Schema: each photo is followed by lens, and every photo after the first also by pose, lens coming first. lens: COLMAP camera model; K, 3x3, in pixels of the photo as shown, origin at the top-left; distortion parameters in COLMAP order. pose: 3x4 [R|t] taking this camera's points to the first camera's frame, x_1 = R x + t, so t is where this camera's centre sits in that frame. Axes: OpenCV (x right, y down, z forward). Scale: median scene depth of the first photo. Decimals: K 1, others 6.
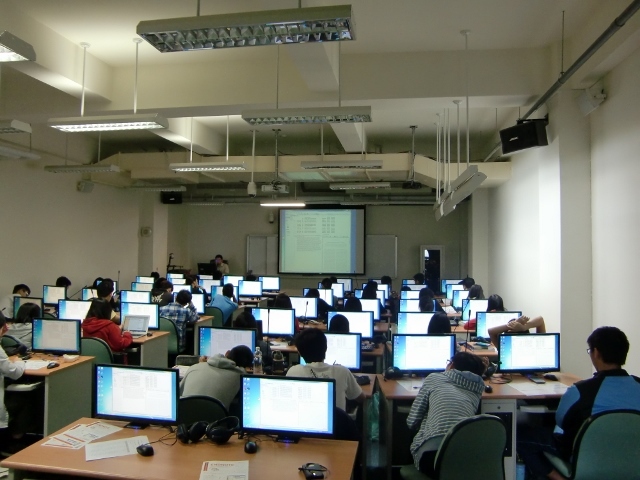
lens RADIAL K [[501.5, 0, 323.3], [0, 501.5, 232.9], [0, 0, 1]] dist [-0.102902, 0.082925]
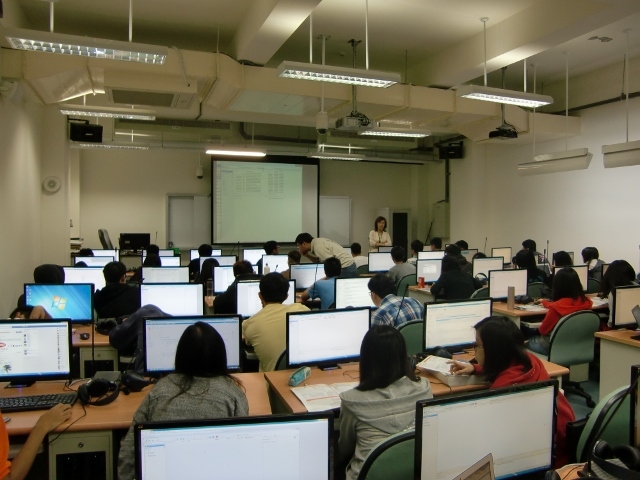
lens RADIAL K [[501.5, 0, 322.8], [0, 501.5, 230.2], [0, 0, 1]] dist [-0.102902, 0.082925]
pose [[0.864143, -0.018692, 0.502900, -0.800205], [-0.009457, 0.998530, 0.053363, 0.041553], [-0.503158, -0.050869, 0.862696, 0.649491]]
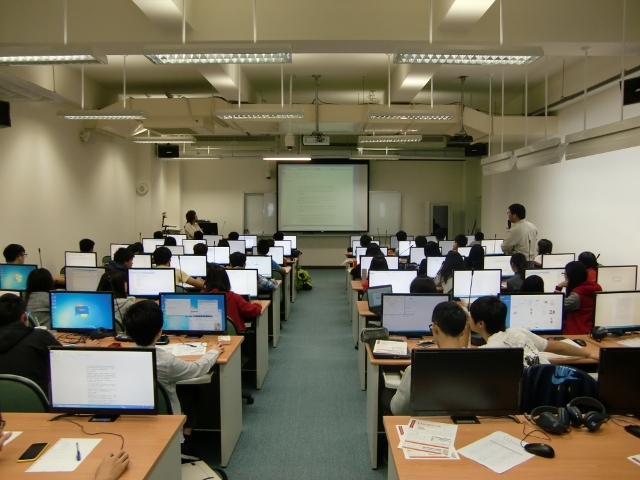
lens RADIAL K [[501.5, 0, 321.5], [0, 501.5, 235.1], [0, 0, 1]] dist [-0.102902, 0.082925]
pose [[0.988832, -0.017989, 0.147946, -0.364231], [0.004664, 0.995938, 0.089924, 0.004667], [-0.148963, -0.088229, 0.984899, 0.123650]]
